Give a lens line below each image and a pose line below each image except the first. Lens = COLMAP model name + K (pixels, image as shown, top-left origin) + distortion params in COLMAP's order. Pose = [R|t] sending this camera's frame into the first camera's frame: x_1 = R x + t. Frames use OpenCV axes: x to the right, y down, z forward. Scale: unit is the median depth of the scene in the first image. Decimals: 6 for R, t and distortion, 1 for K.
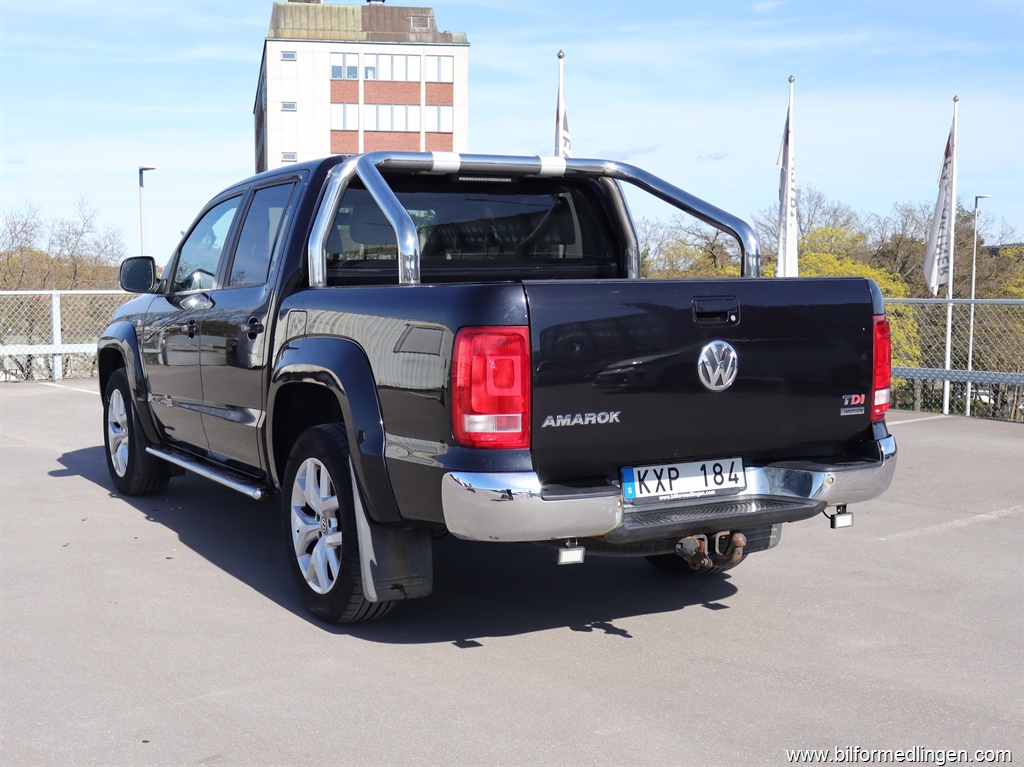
lens RADIAL K [[1330.2, 0, 531.2], [0, 1330.2, 427.3], [0, 0, 1]] dist [-0.002661, 0.000000]
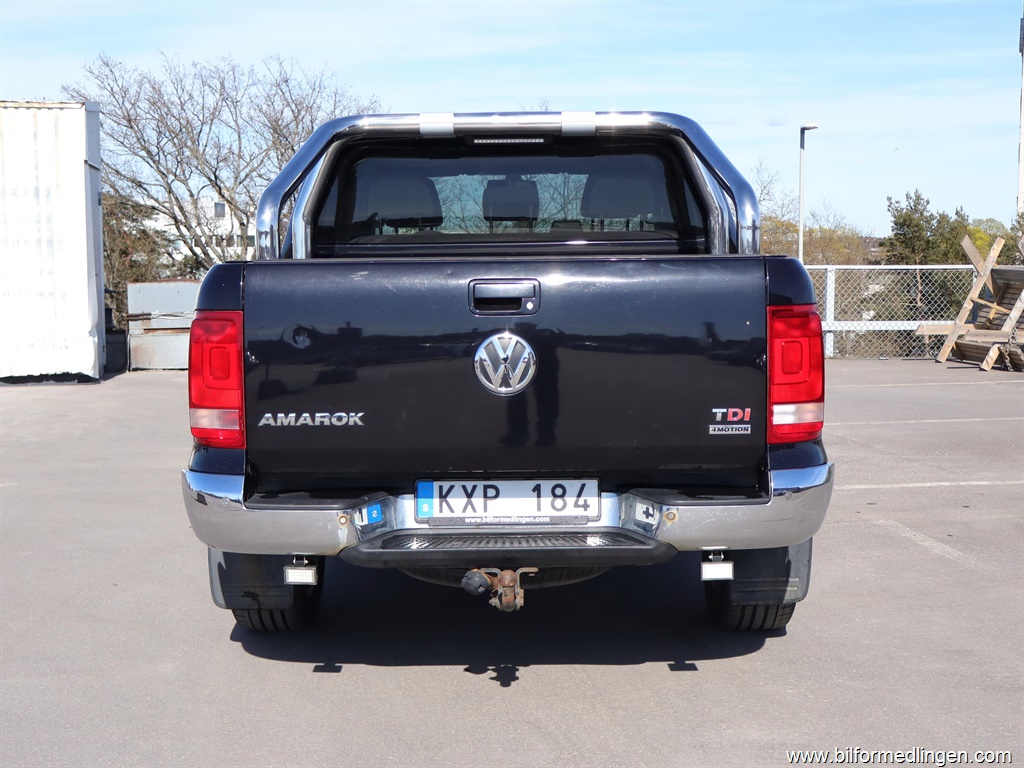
lens RADIAL K [[1557.4, 0, 586.9], [0, 1557.4, 404.2], [0, 0, 1]] dist [0.013777, 0.000000]
pose [[0.875754, 0.046195, -0.480542, 0.609601], [-0.052696, 0.998611, -0.000037, -0.022585], [0.479873, 0.025355, 0.876972, 0.172459]]
